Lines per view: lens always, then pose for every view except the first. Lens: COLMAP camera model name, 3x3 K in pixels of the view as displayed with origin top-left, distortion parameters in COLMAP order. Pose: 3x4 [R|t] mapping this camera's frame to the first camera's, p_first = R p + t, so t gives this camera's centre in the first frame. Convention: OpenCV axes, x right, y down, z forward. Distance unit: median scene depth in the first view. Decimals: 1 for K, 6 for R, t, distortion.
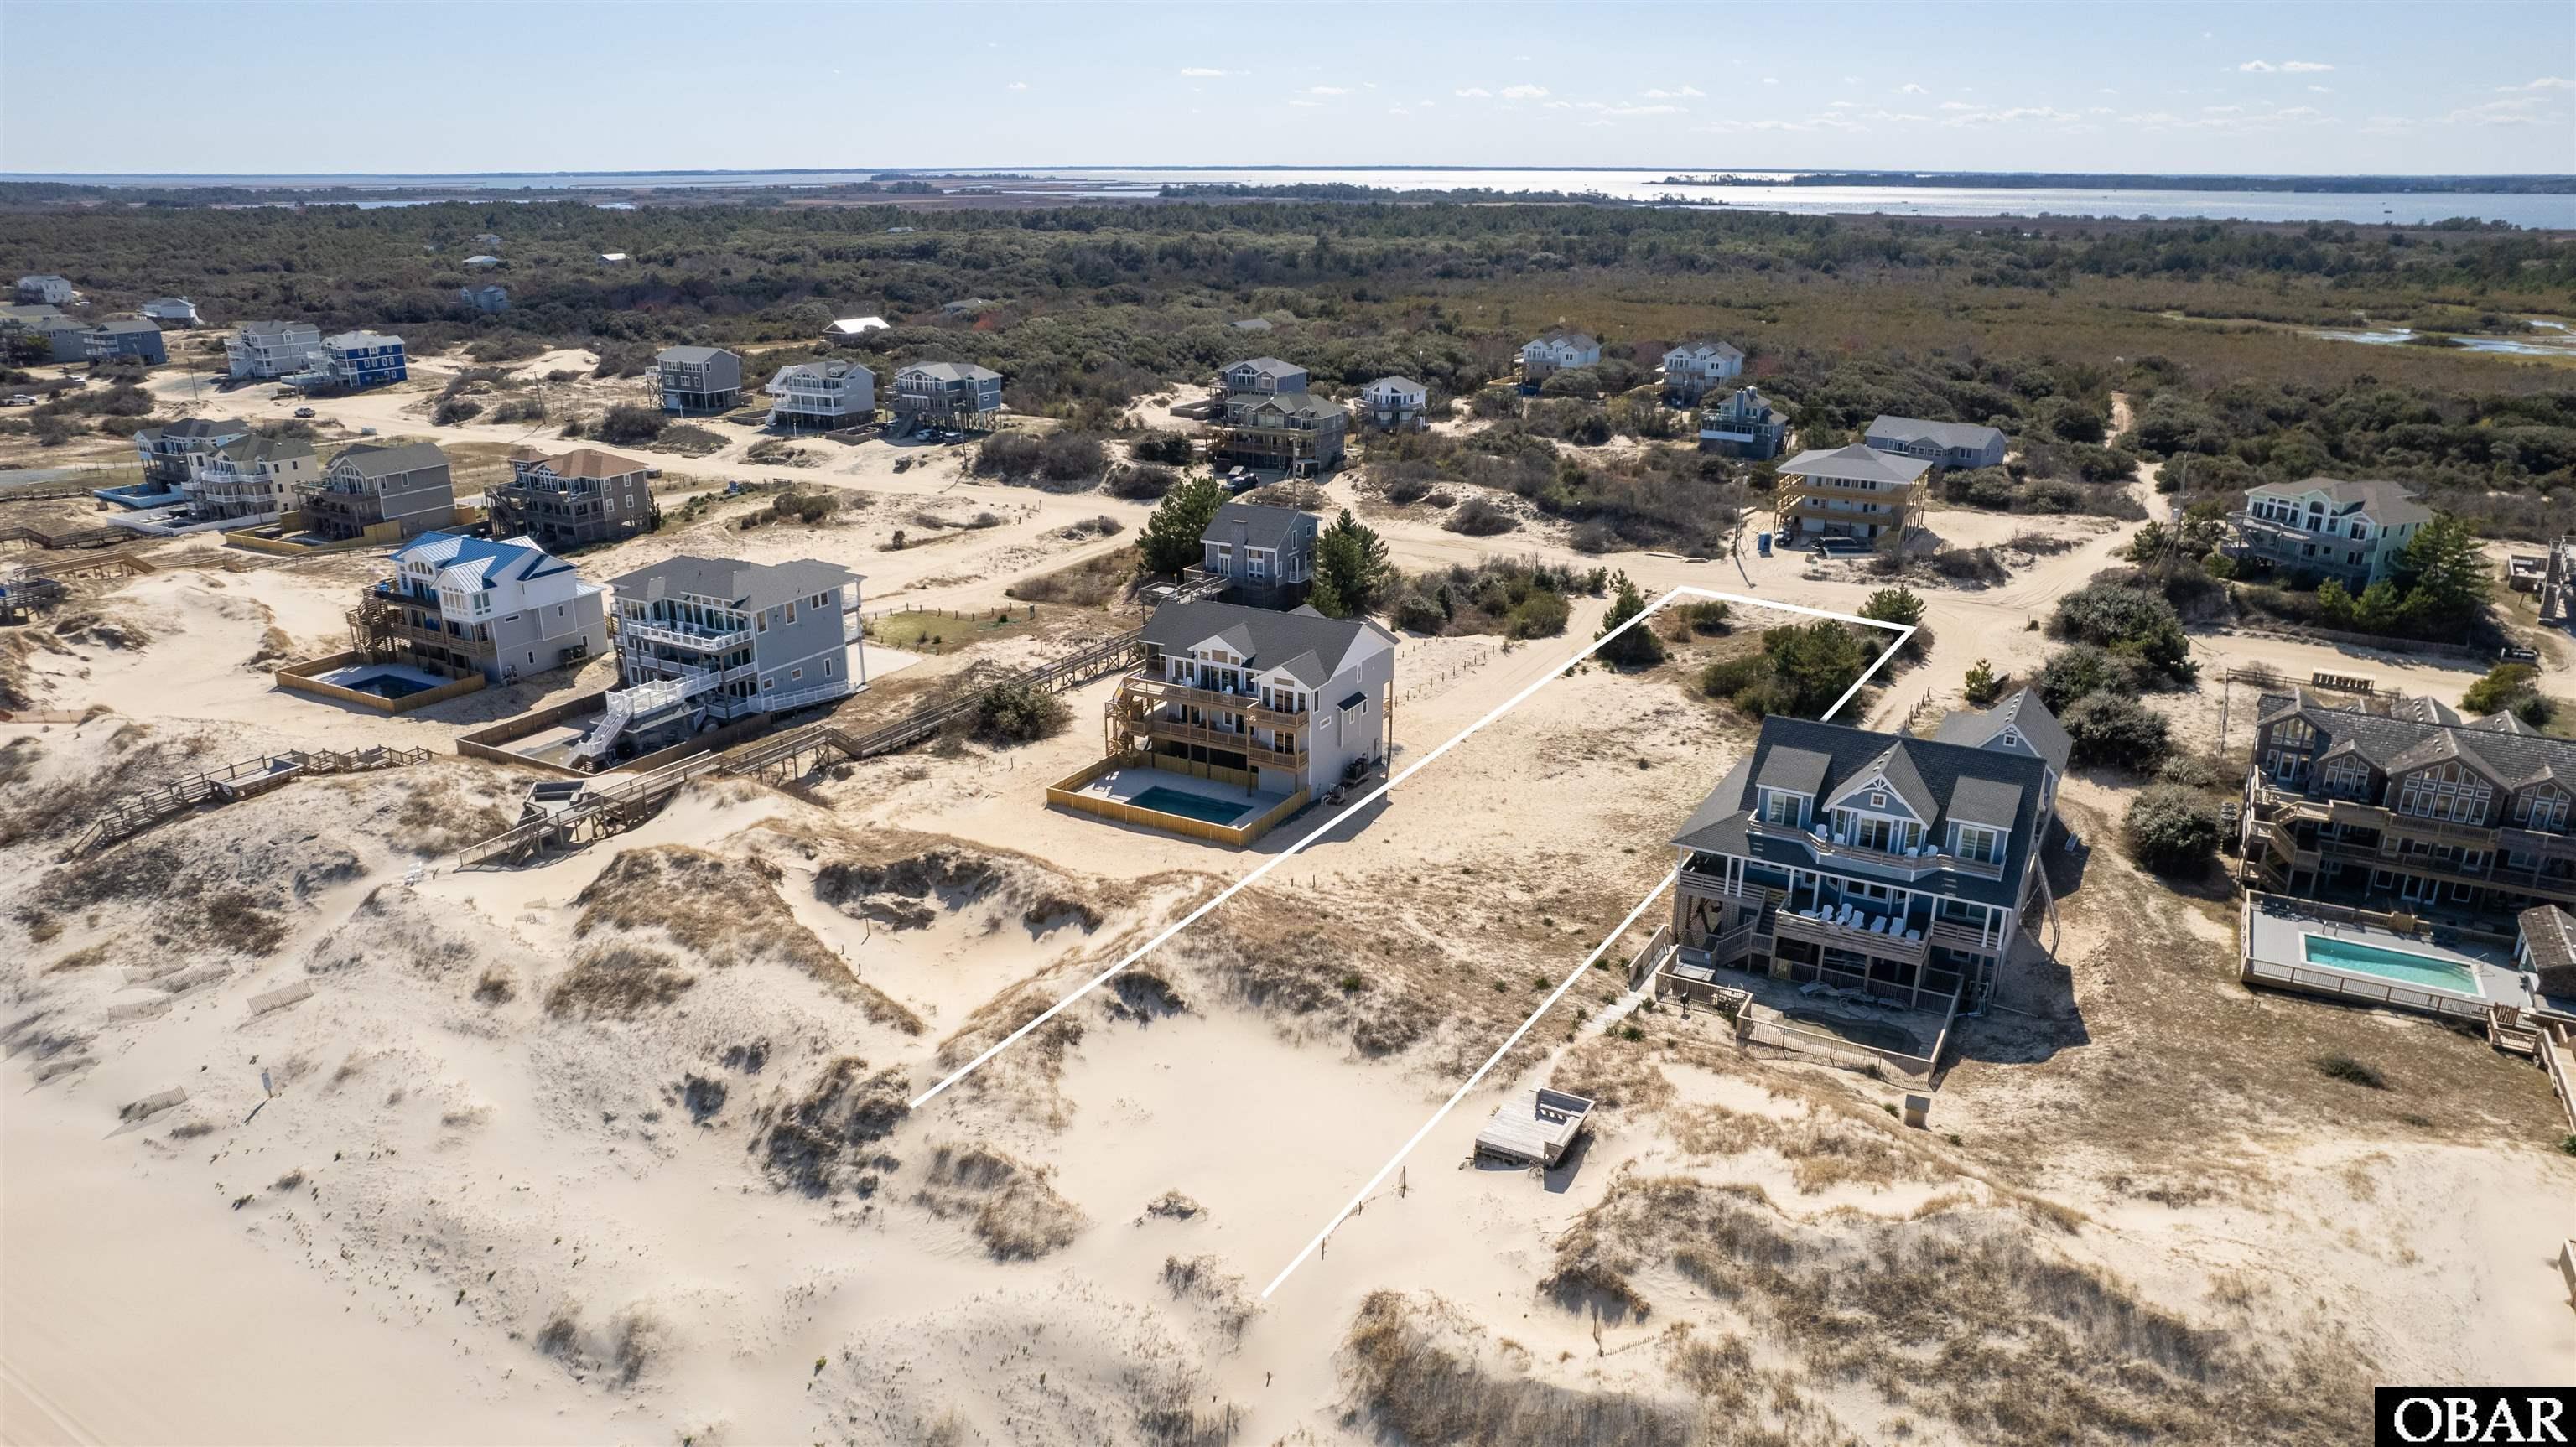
lens RADIAL K [[1666.8, 0, 1280.3], [0, 1666.8, 732.8], [0, 0, 1]] dist [-0.073827, 0.058947]
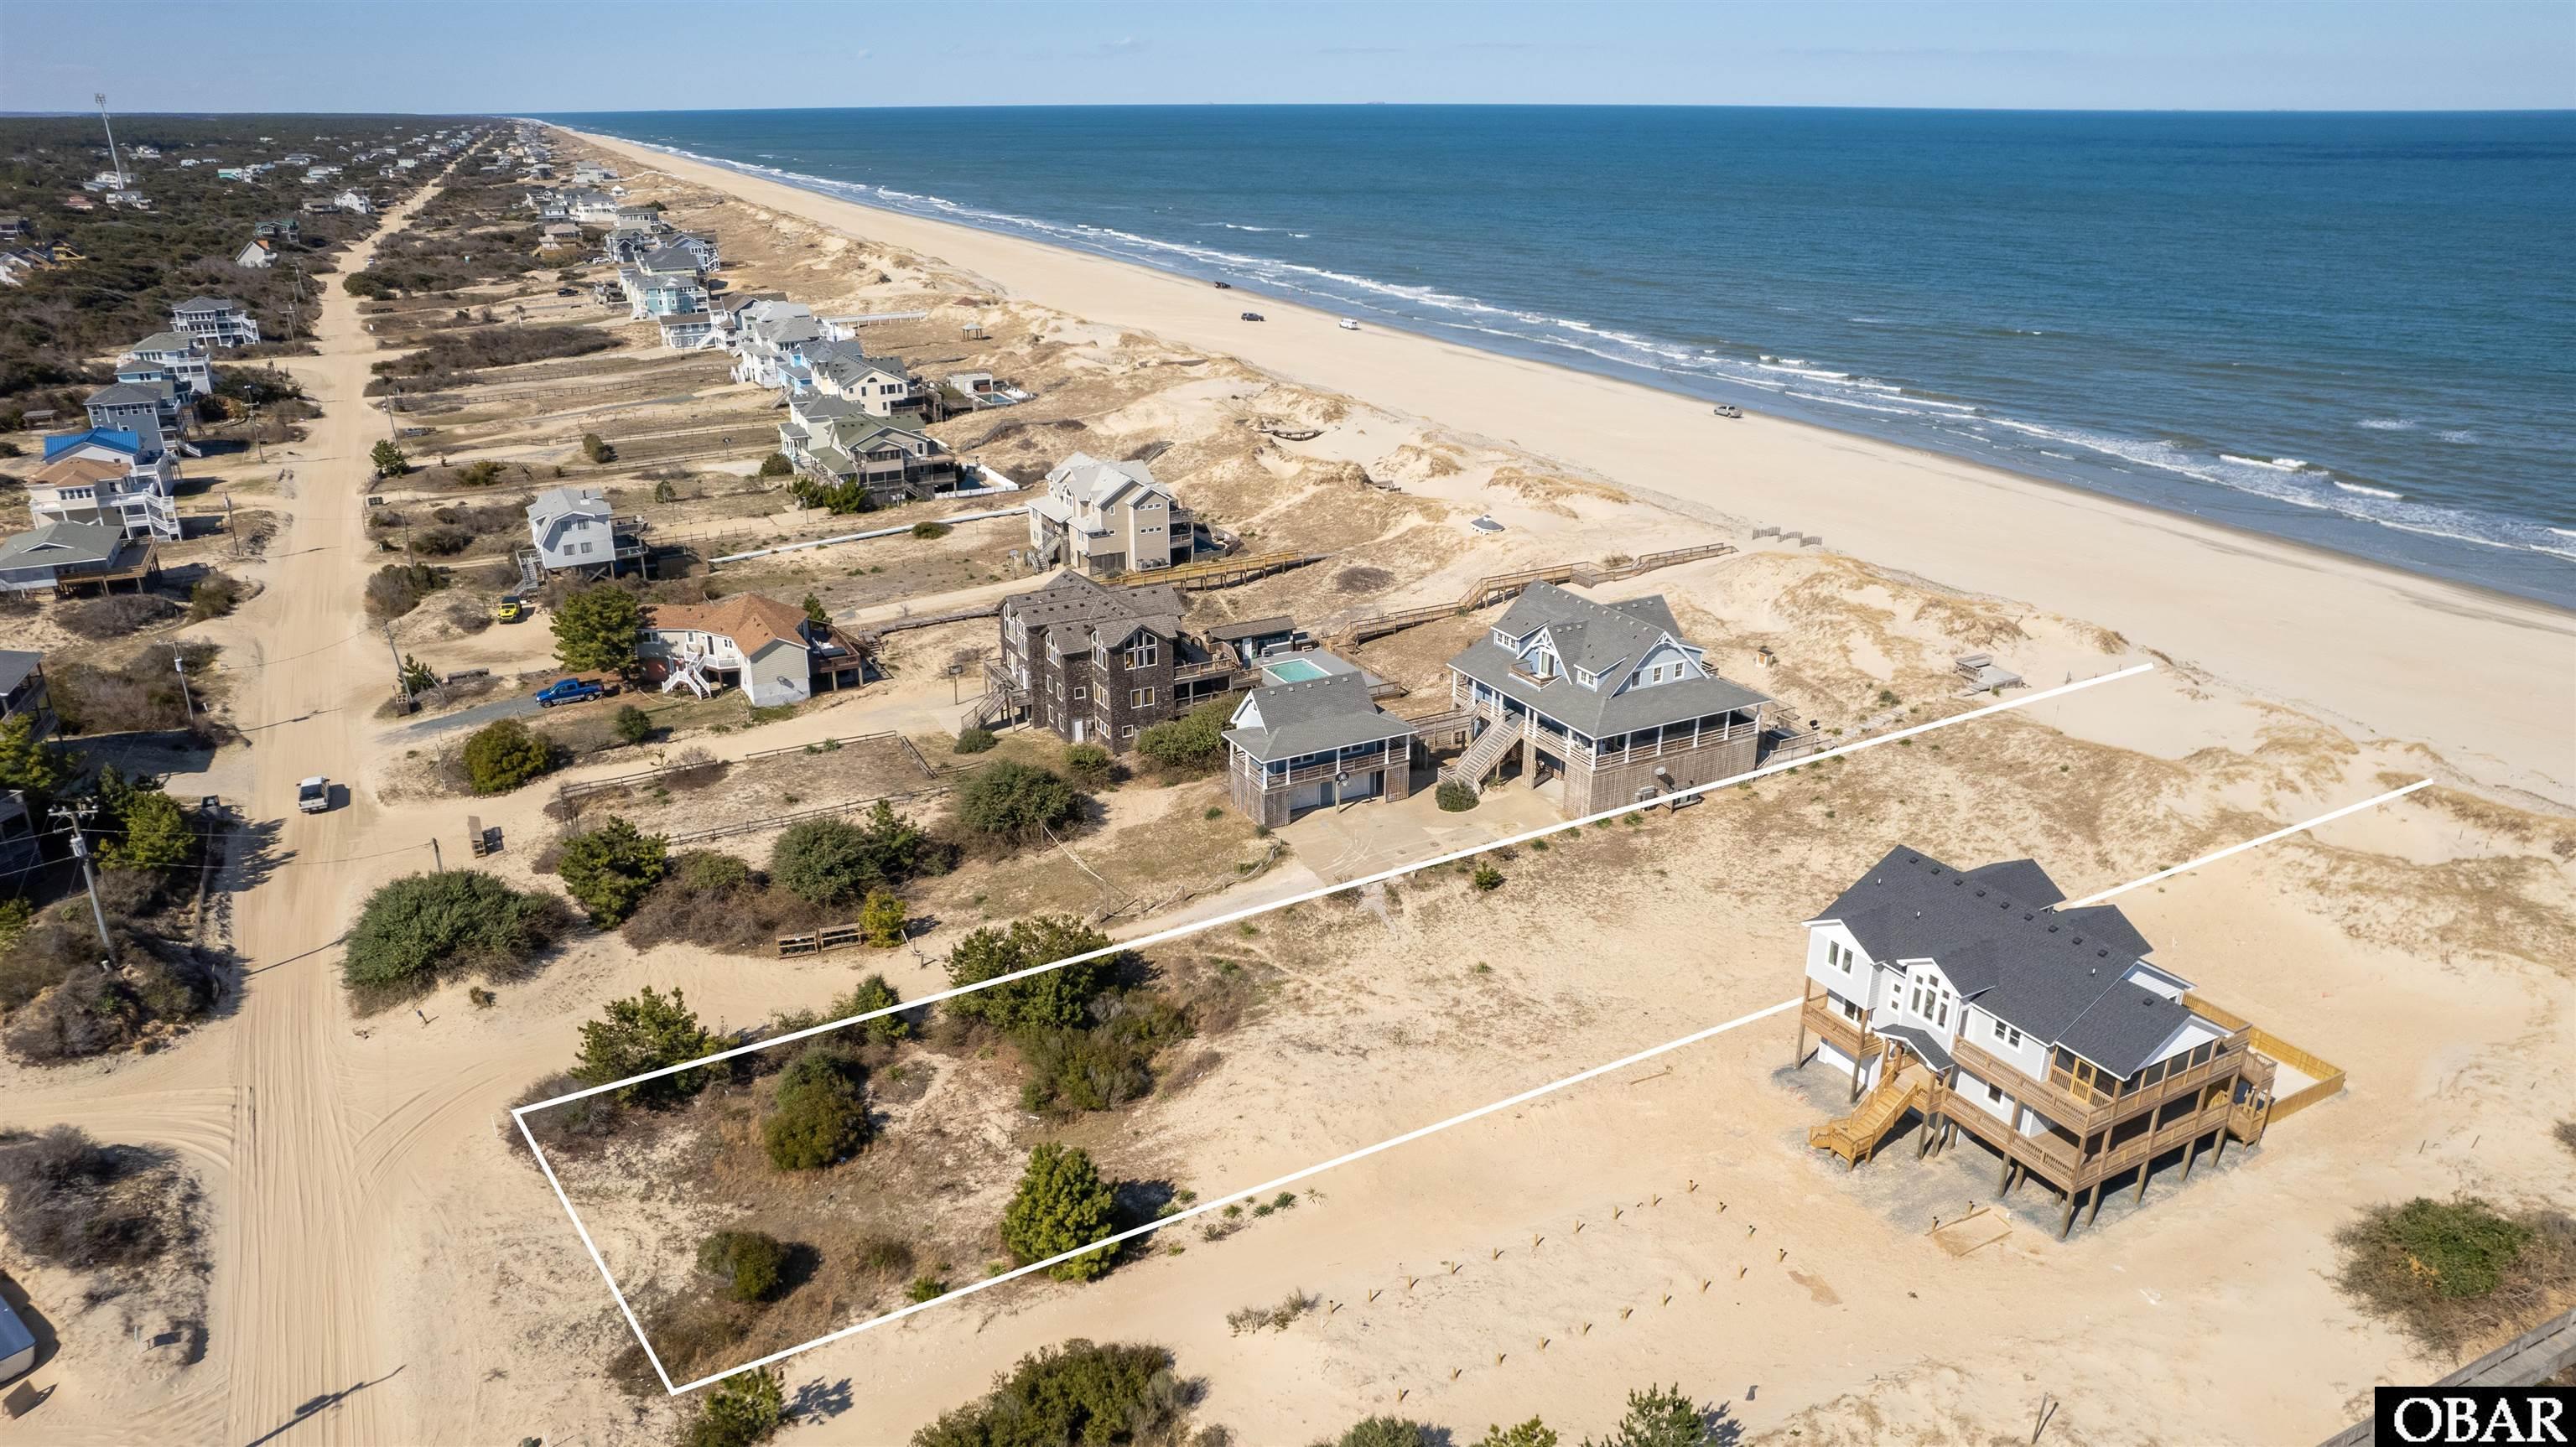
lens RADIAL K [[1648.4, 0, 1276.7], [0, 1648.4, 734.6], [0, 0, 1]] dist [-0.066080, 0.047816]
pose [[-0.840806, -0.193736, 0.505482, -0.071670], [0.179882, 0.780716, 0.598436, -0.575273], [-0.510576, 0.594095, -0.621581, 1.545410]]
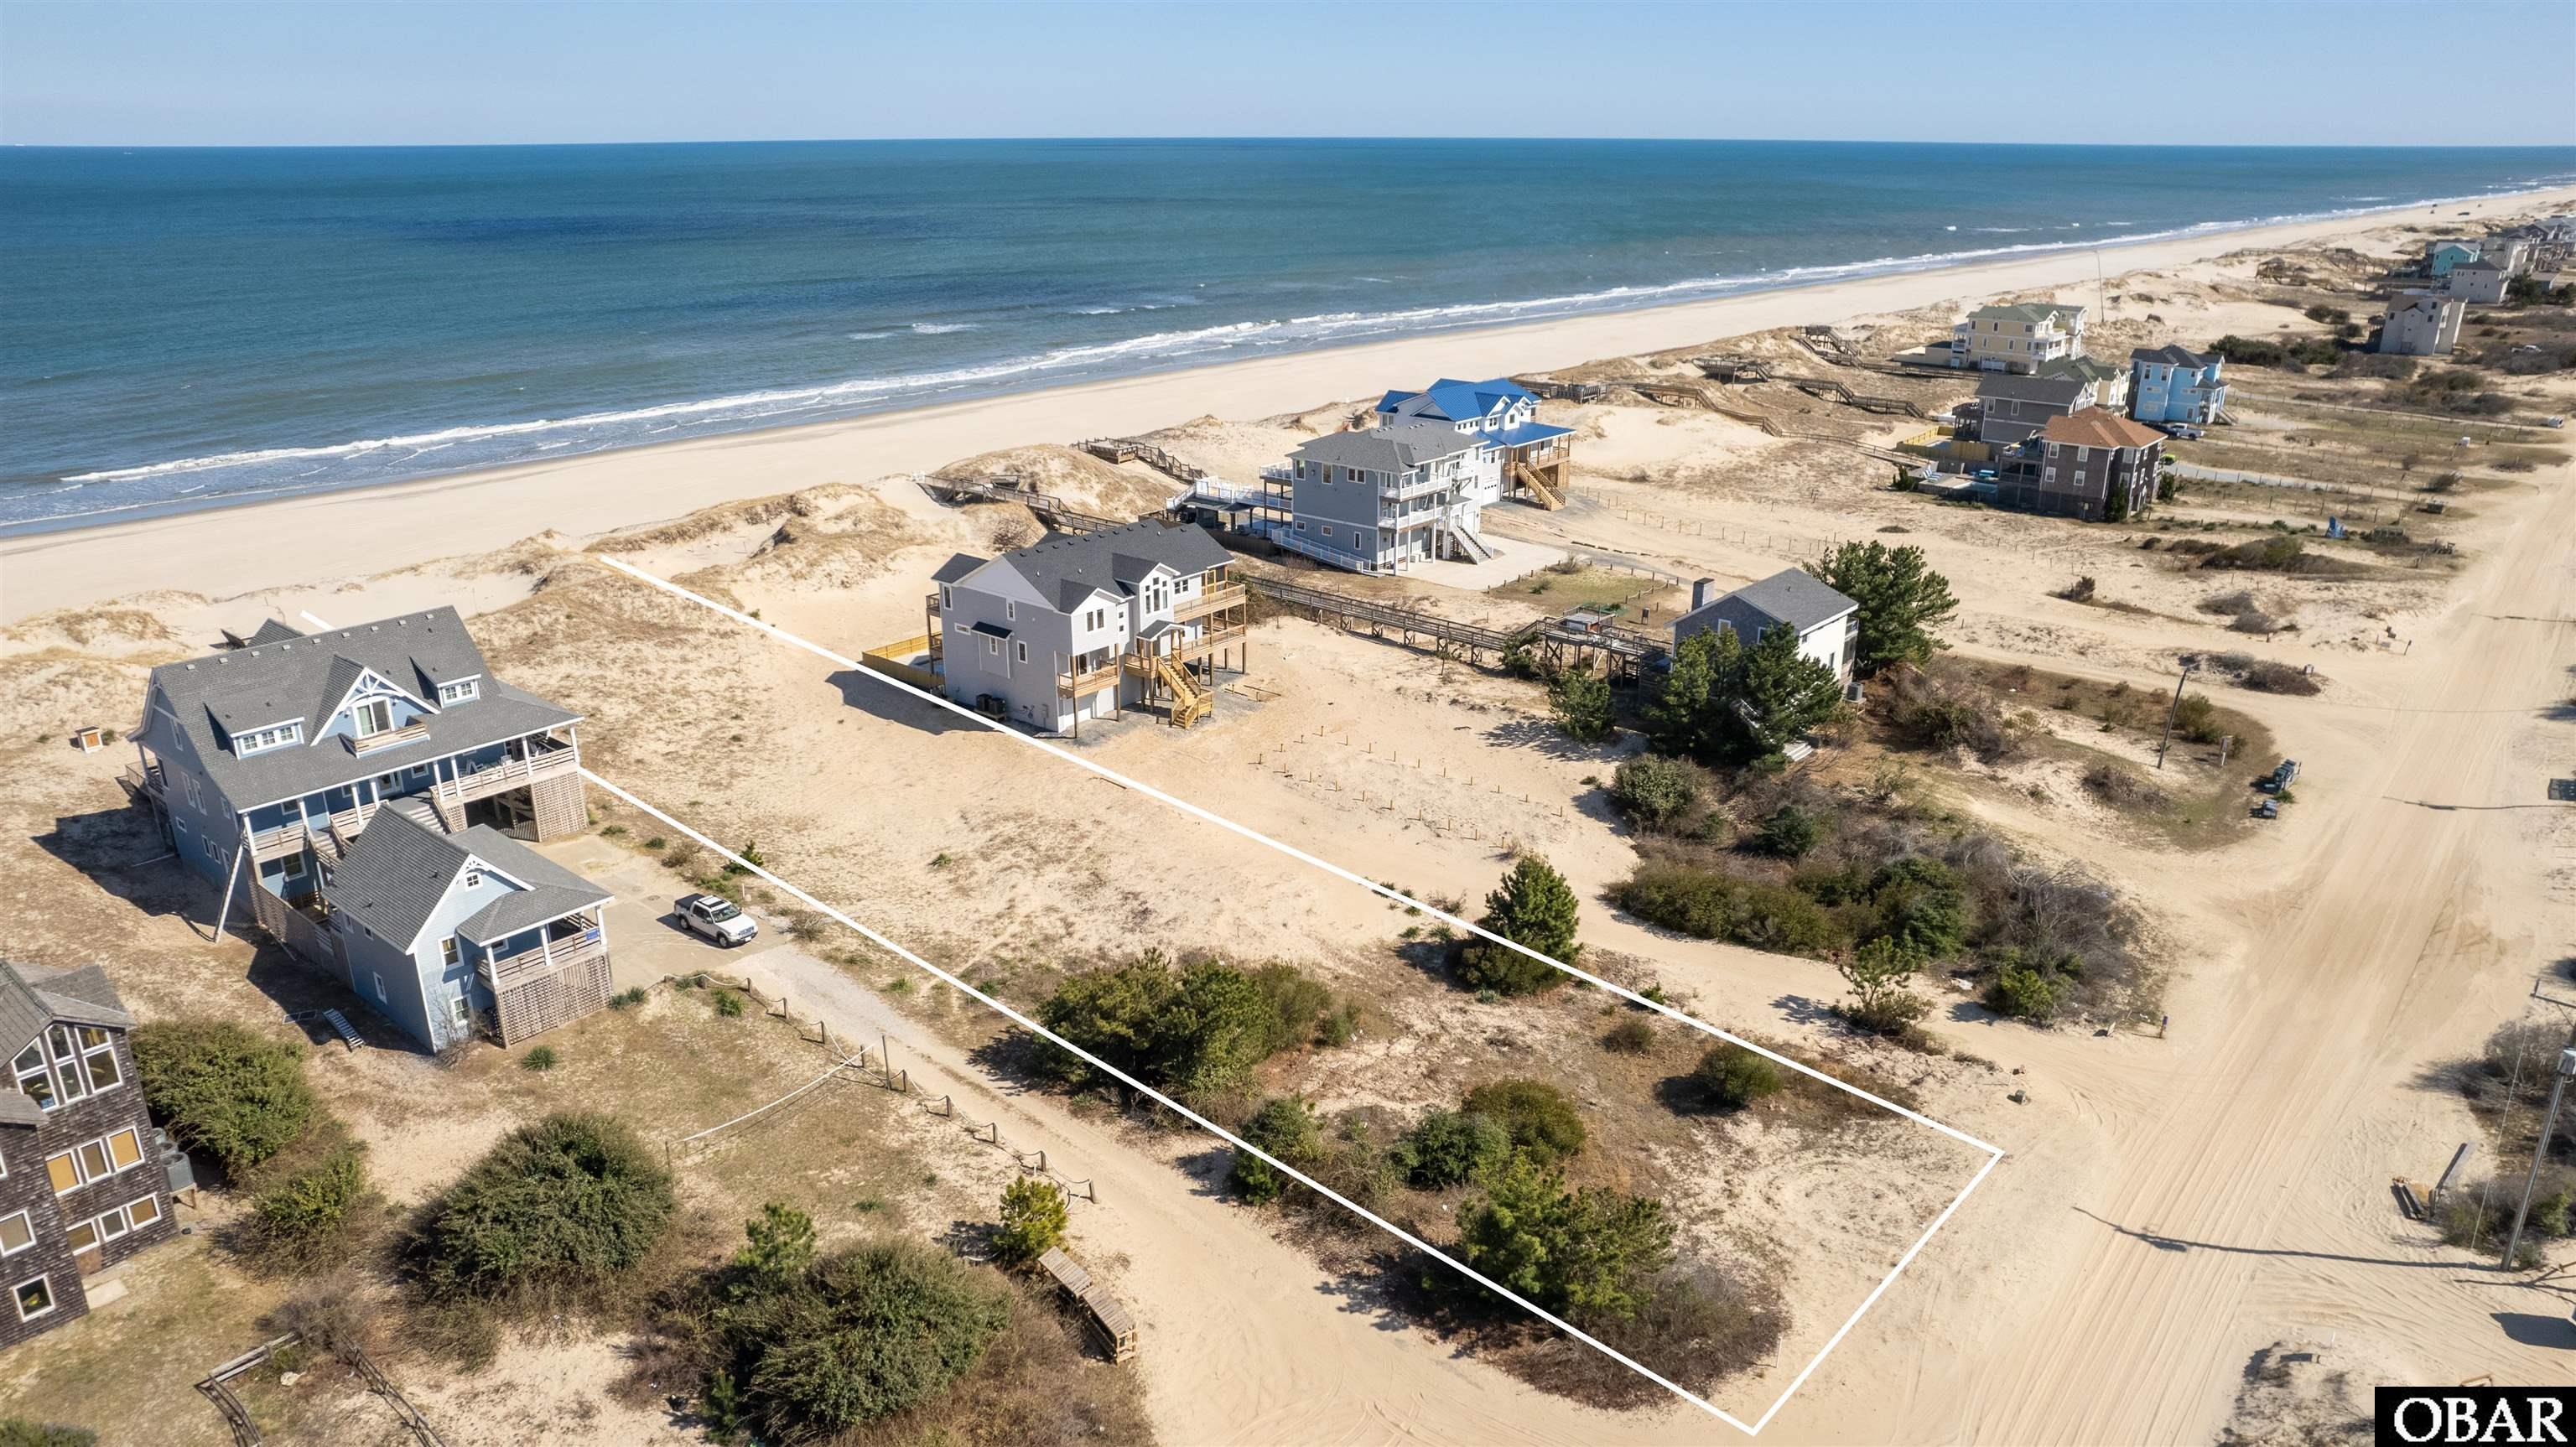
lens RADIAL K [[1703.7, 0, 1282.0], [0, 1703.7, 718.2], [0, 0, 1]] dist [-0.070580, 0.057067]
pose [[-0.192847, 0.321898, -0.926926, 0.905551], [-0.320670, 0.872114, 0.369579, -0.378015], [0.927351, 0.368510, -0.064961, 1.229469]]
